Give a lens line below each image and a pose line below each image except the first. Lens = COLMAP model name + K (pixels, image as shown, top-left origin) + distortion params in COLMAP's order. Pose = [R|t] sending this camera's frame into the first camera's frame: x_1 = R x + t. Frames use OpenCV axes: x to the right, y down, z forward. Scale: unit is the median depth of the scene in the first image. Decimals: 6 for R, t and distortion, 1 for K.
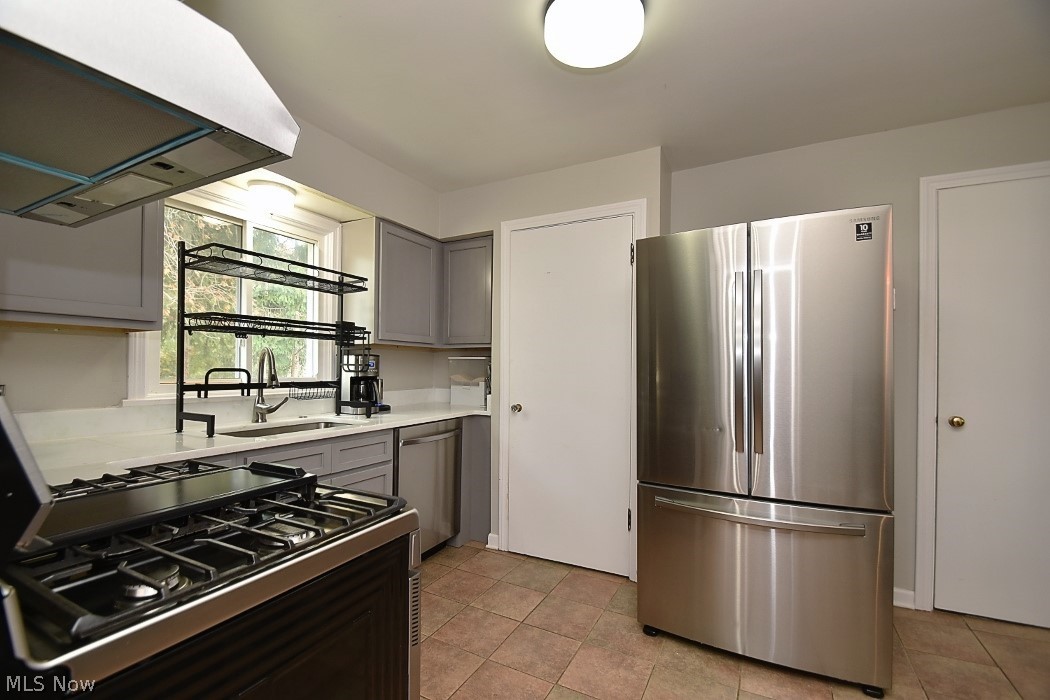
lens RADIAL K [[460.4, 0, 524.5], [0, 460.4, 359.2], [0, 0, 1]] dist [0.001375, 0.000059]
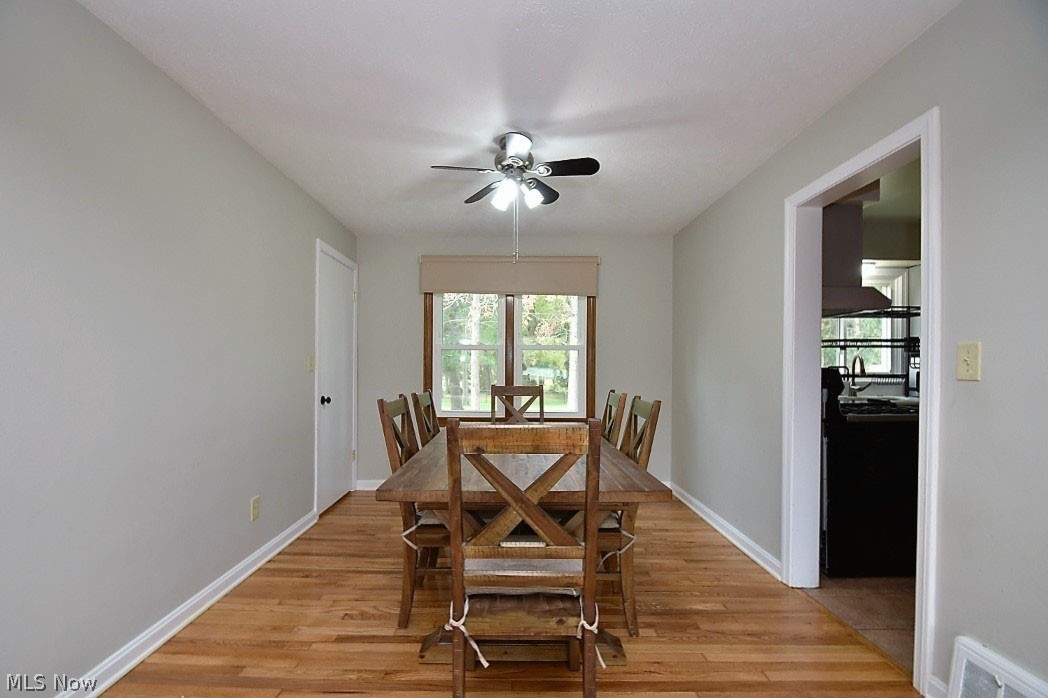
lens RADIAL K [[459.5, 0, 517.5], [0, 459.5, 364.4], [0, 0, 1]] dist [0.001375, 0.000059]
pose [[0.461982, 0.002009, -0.886887, 0.388834], [0.016471, 0.999806, 0.010845, -0.026054], [0.886737, -0.019618, 0.461859, -0.936096]]
